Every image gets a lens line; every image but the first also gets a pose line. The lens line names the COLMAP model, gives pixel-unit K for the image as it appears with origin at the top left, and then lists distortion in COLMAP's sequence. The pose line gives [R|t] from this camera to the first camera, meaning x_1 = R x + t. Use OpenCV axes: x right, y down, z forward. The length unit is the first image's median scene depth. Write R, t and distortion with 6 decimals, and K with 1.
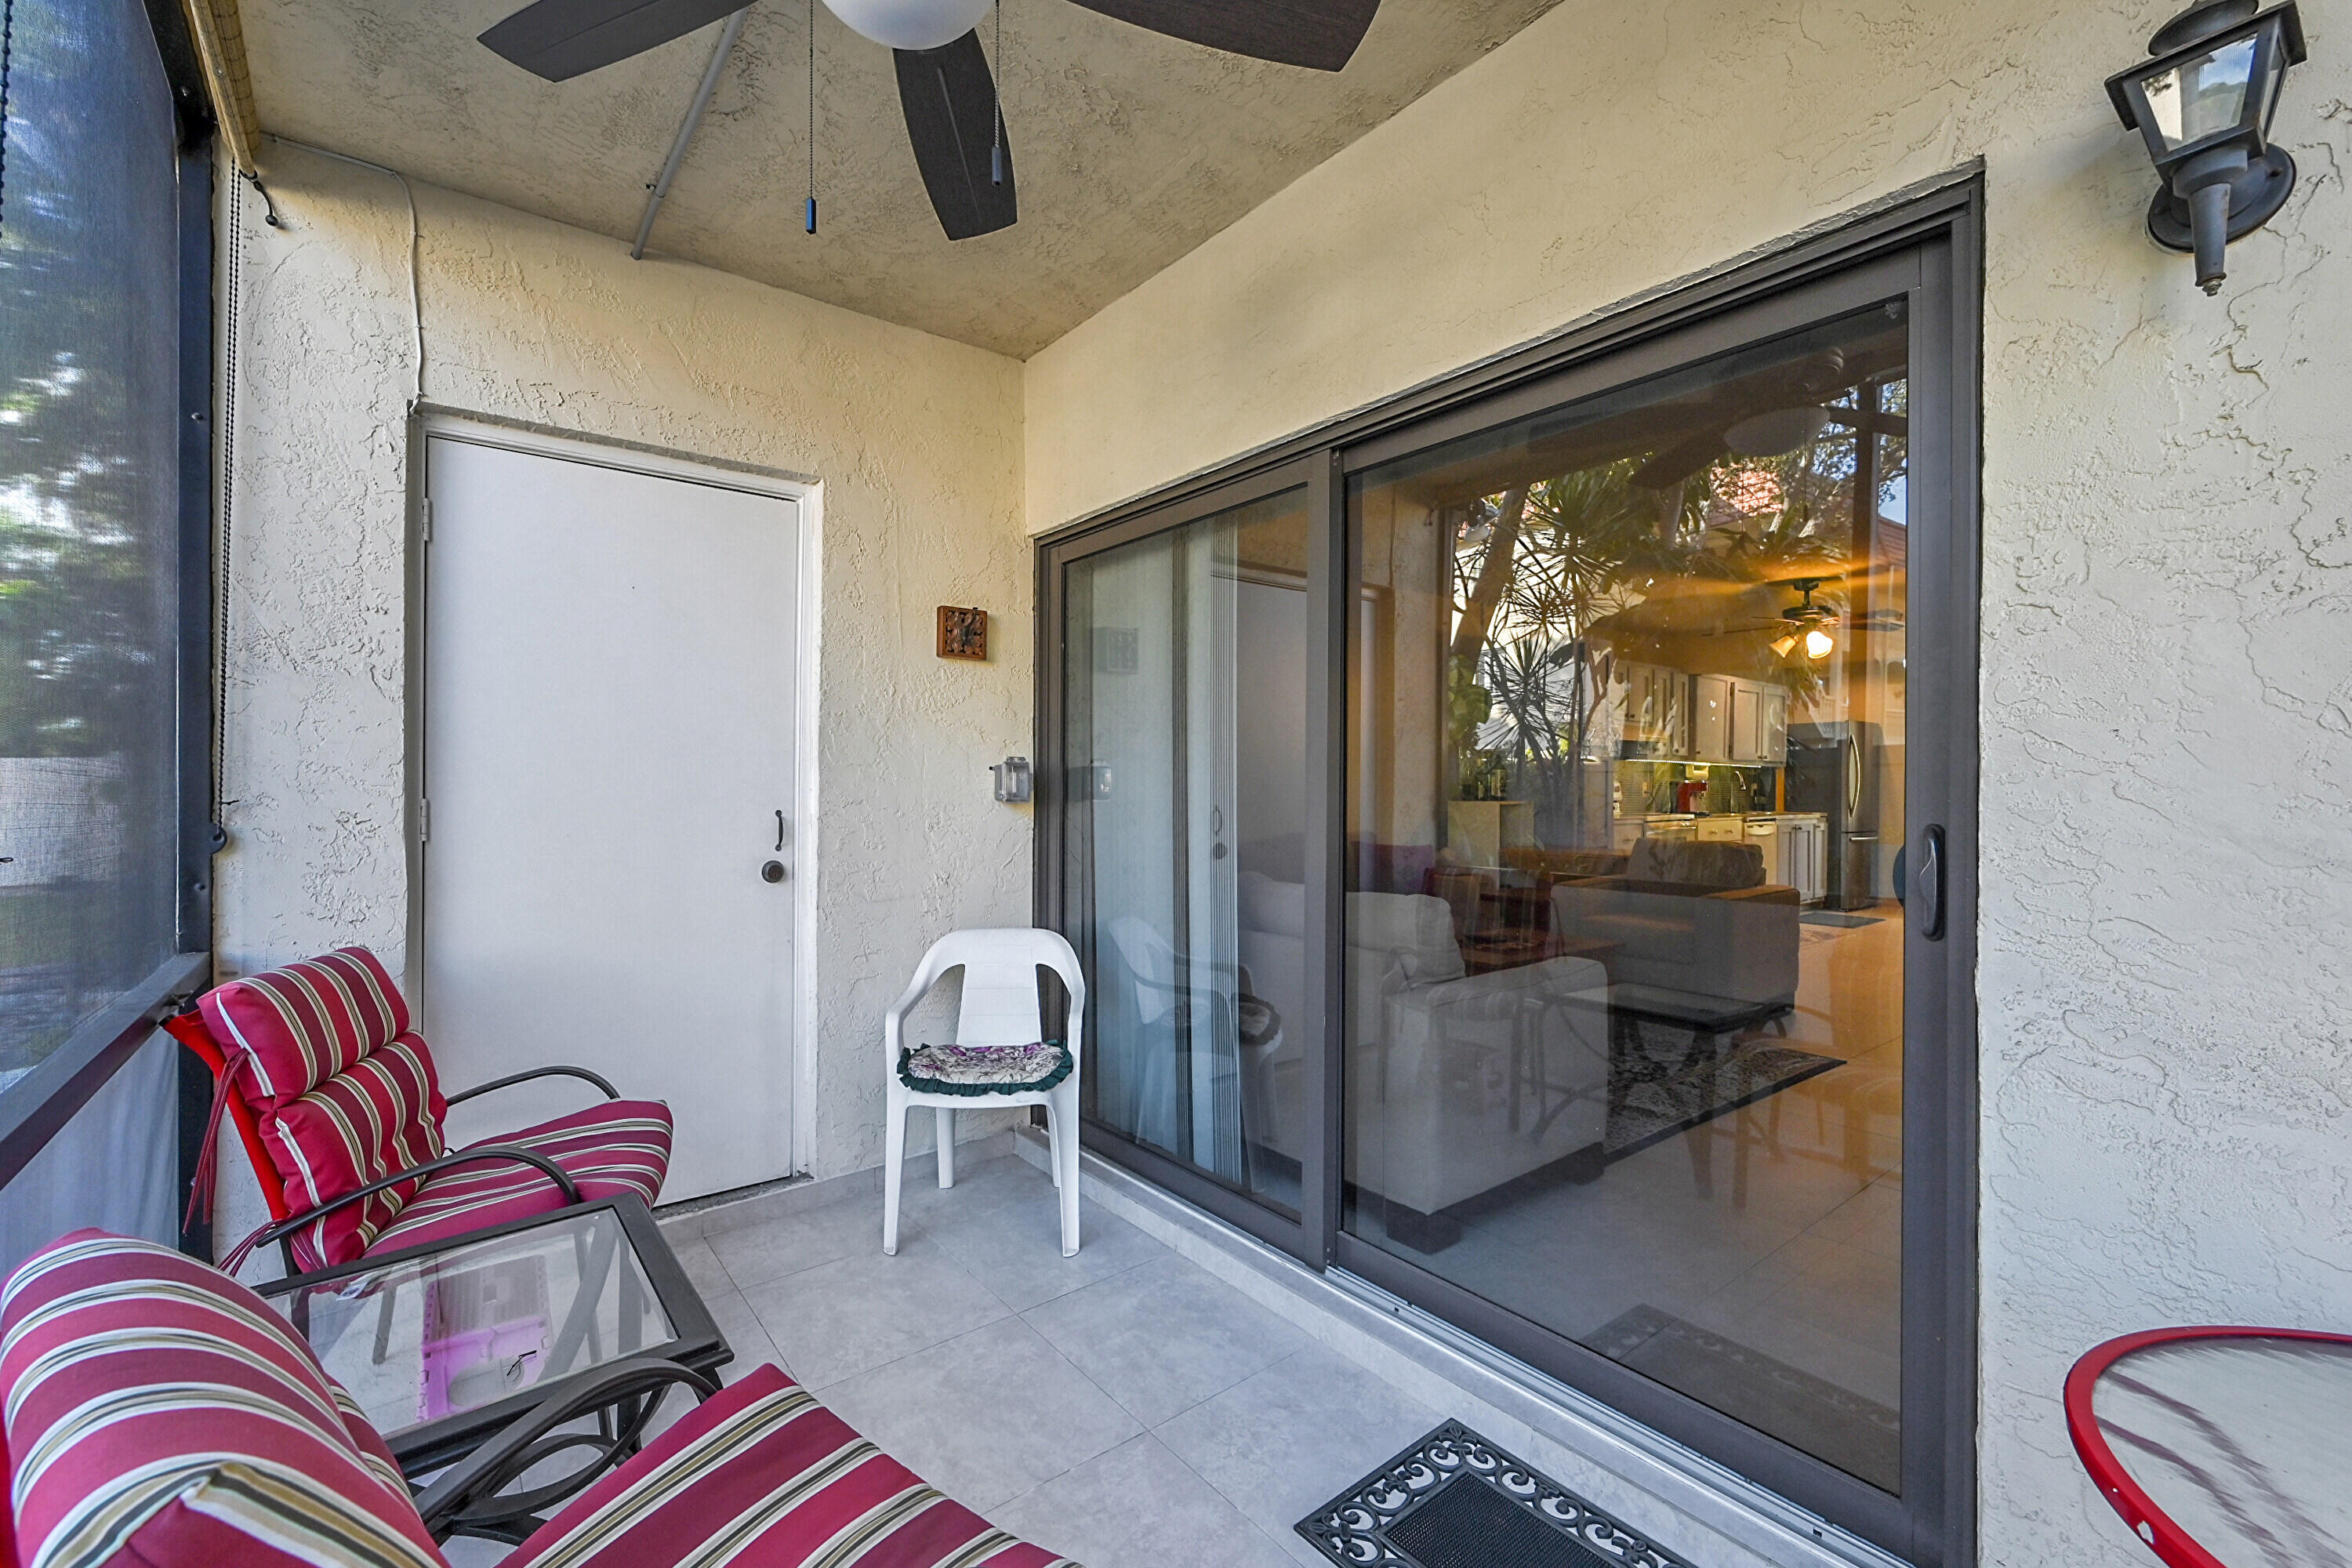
lens RADIAL K [[948.7, 0, 1158.1], [0, 948.7, 779.9], [0, 0, 1]] dist [0.000544, 0.000903]
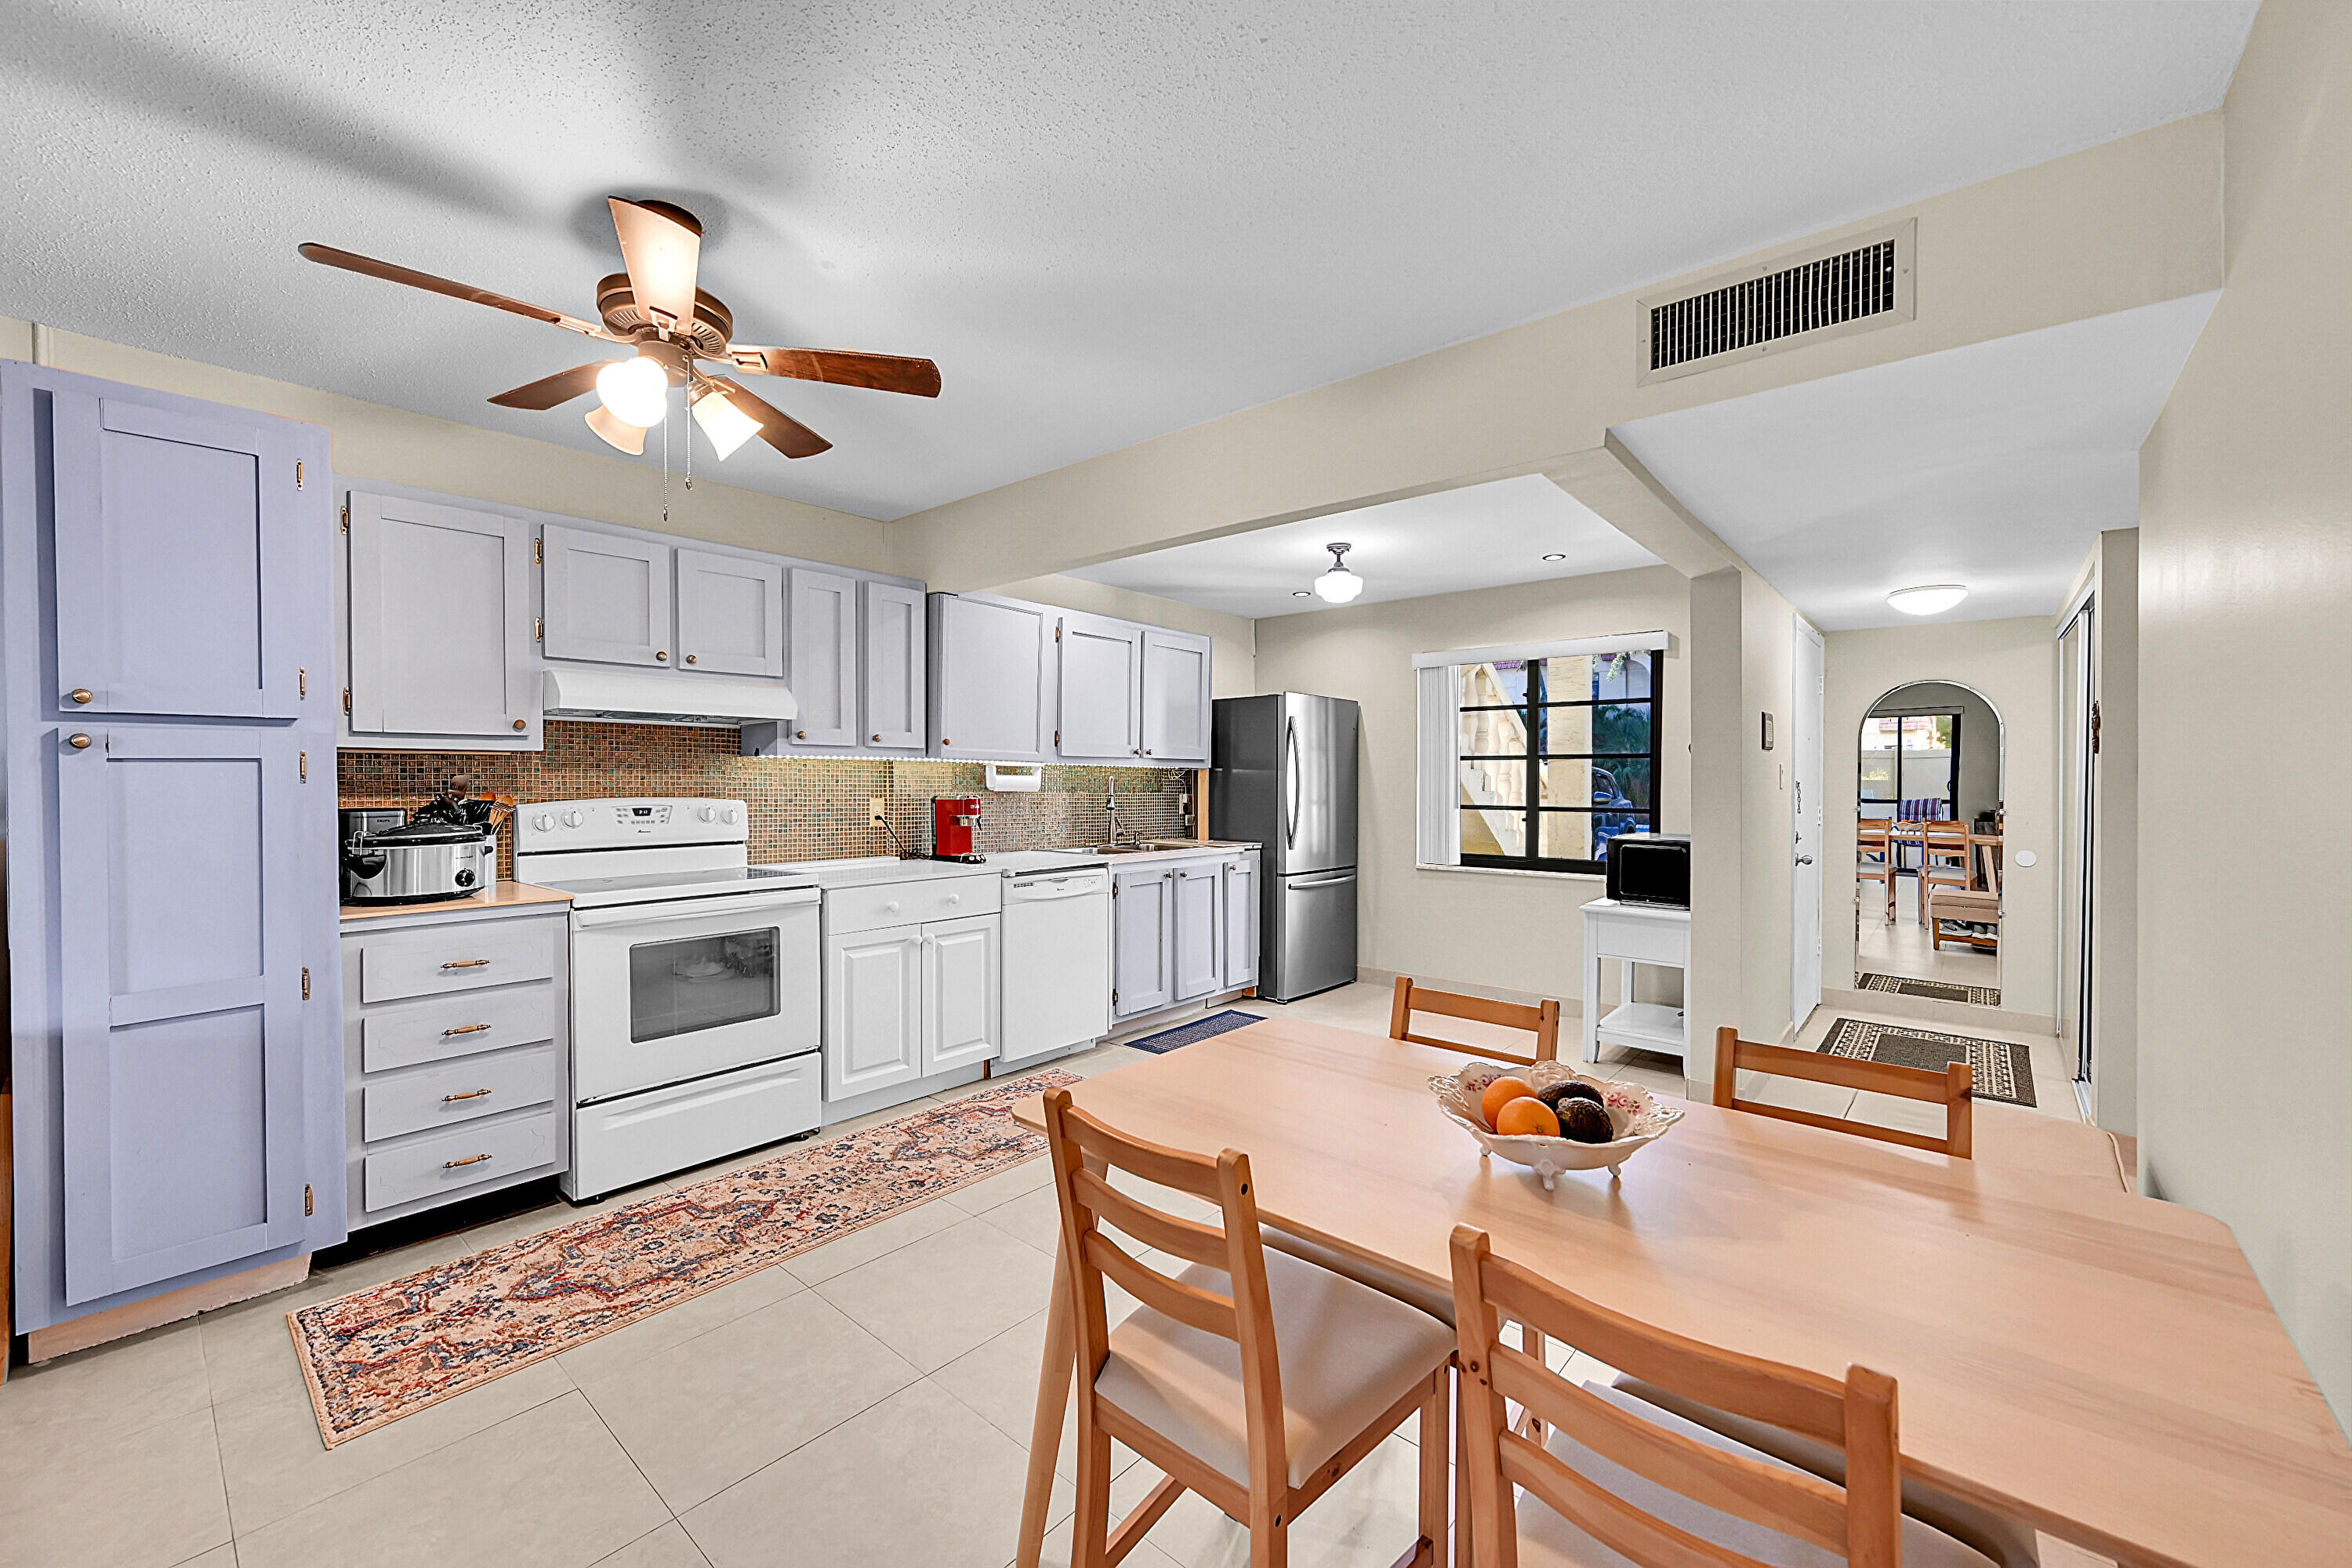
lens RADIAL K [[925.0, 0, 1171.8], [0, 925.0, 783.7], [0, 0, 1]] dist [-0.002718, -0.000022]
pose [[0.978909, -0.004656, 0.204244, 0.598729], [0.002939, 0.999958, 0.008709, -0.010737], [-0.204276, -0.007925, 0.978881, 0.487227]]
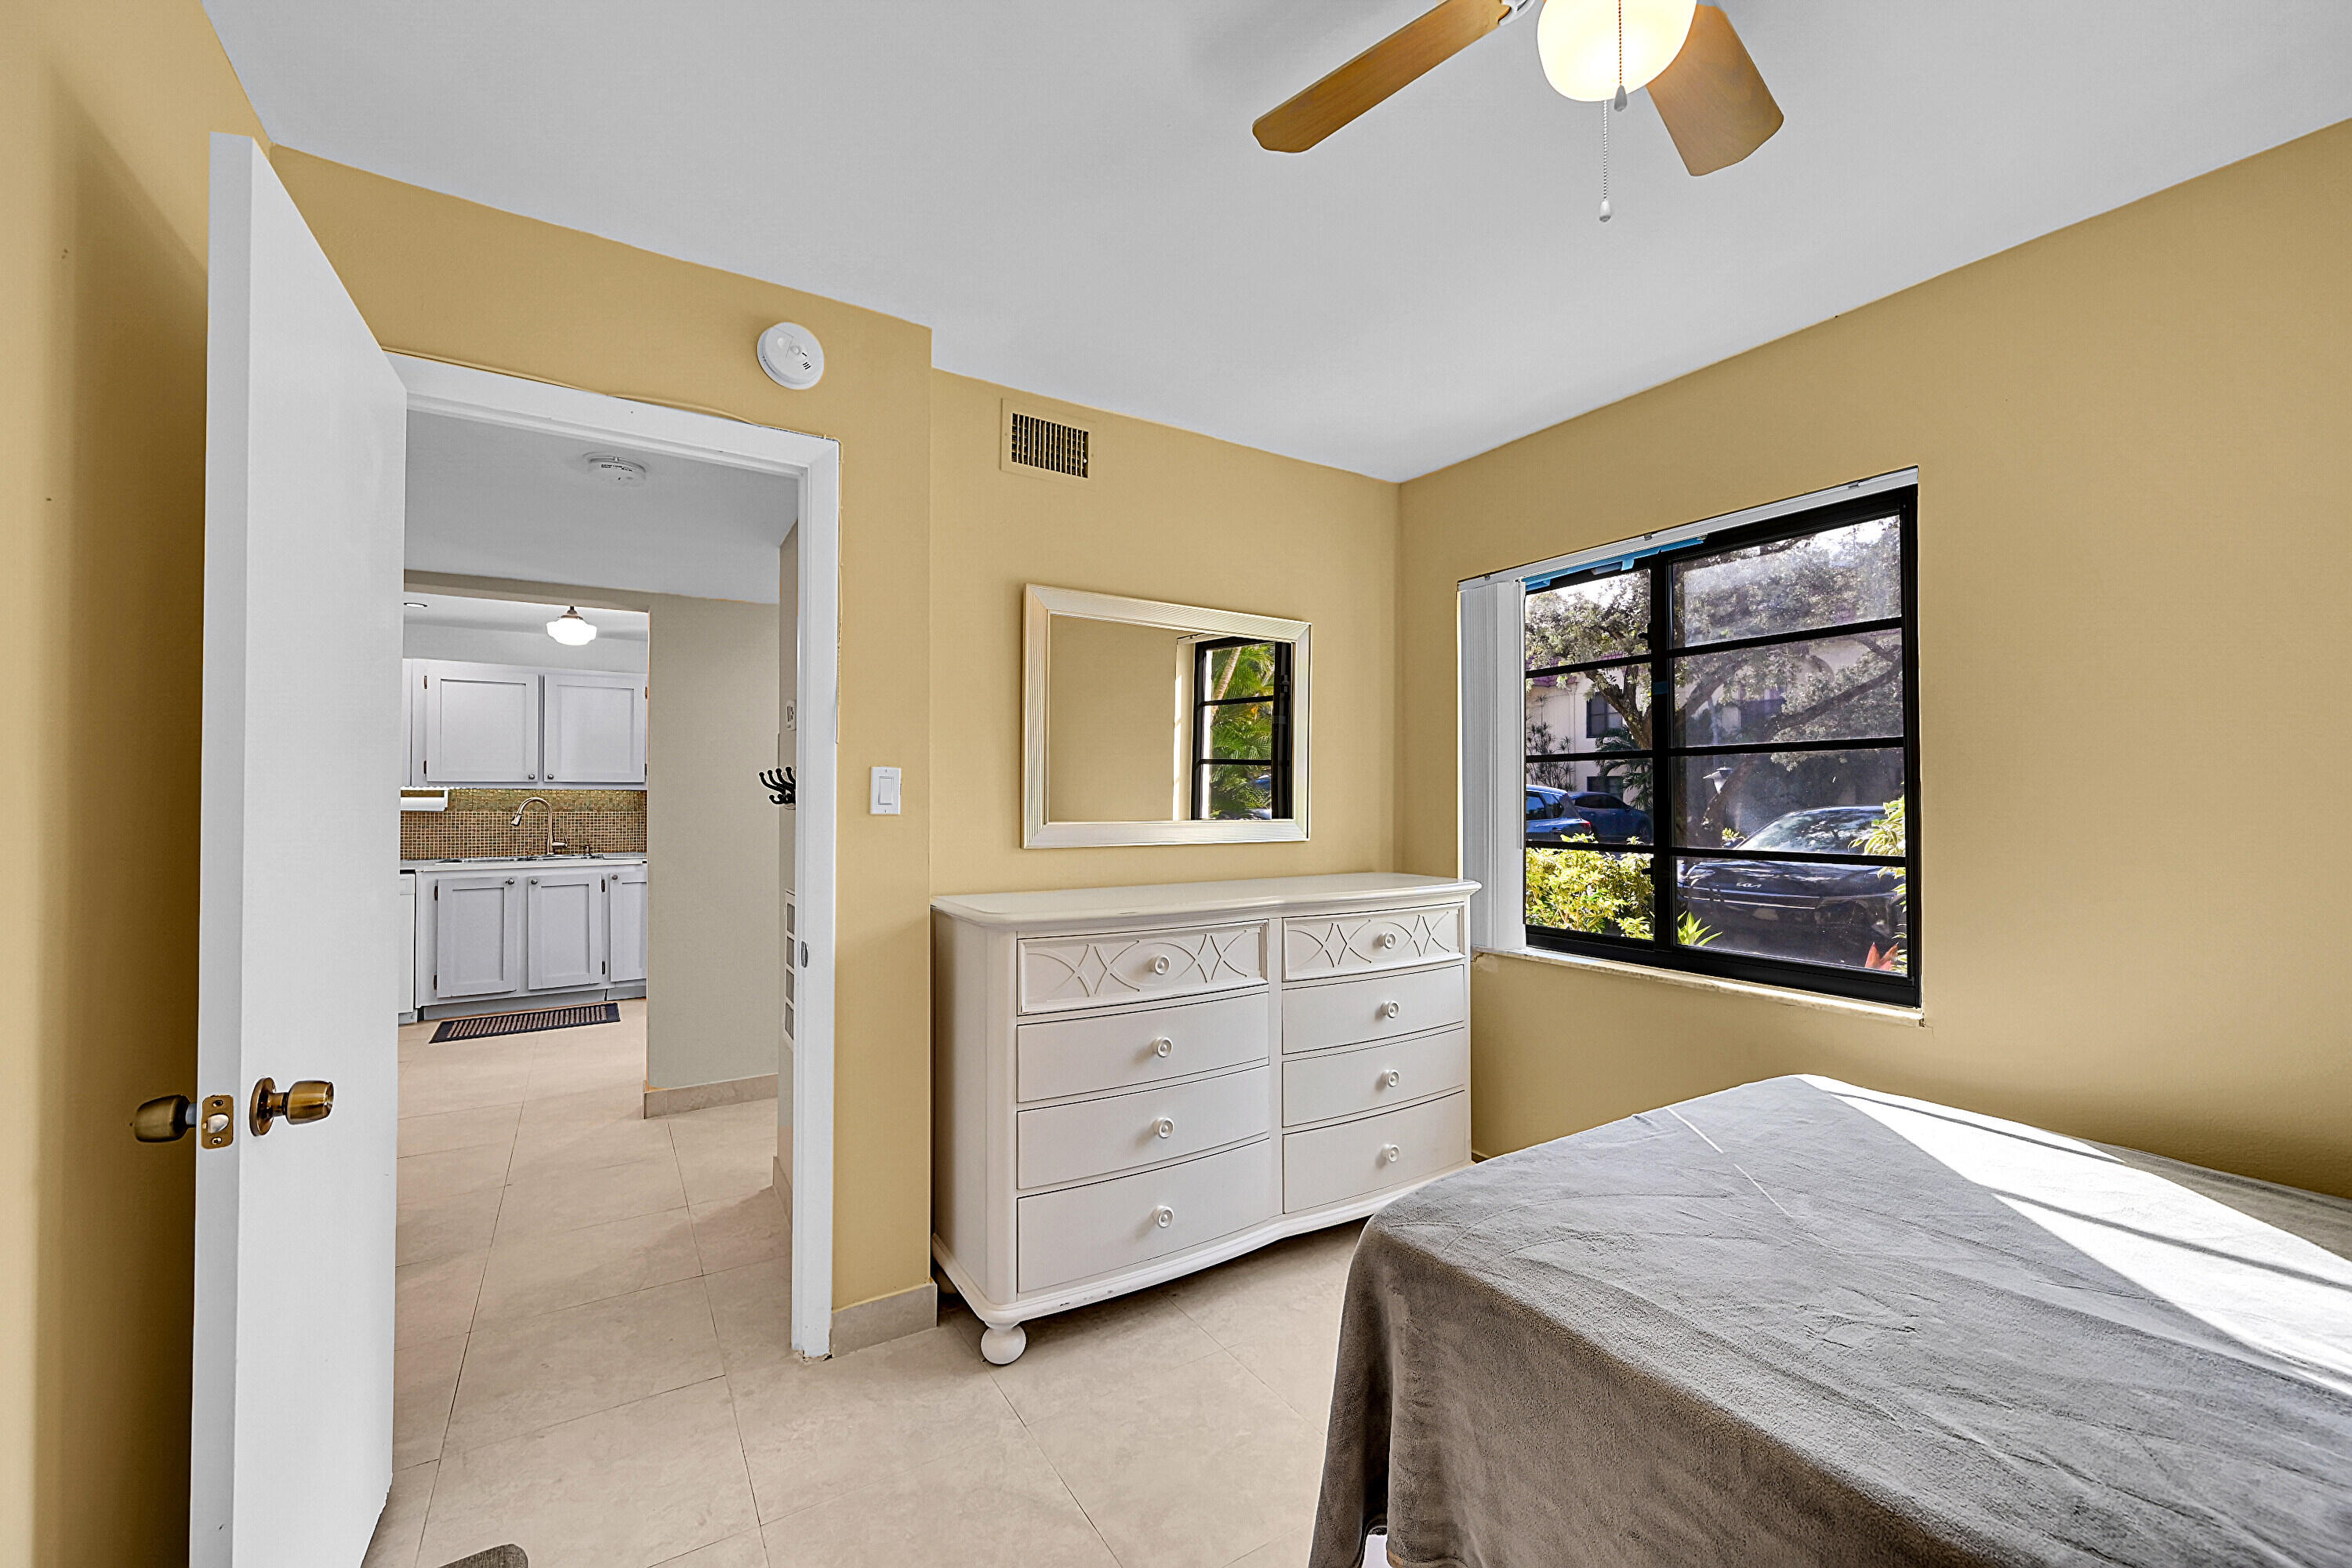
lens RADIAL K [[925.0, 0, 1175.8], [0, 925.0, 784.0], [0, 0, 1]] dist [-0.002718, -0.000022]
pose [[0.995976, -0.008365, -0.089229, 1.283550], [0.007589, 0.999930, -0.009038, -0.010681], [0.089299, 0.008325, 0.995970, 0.418723]]
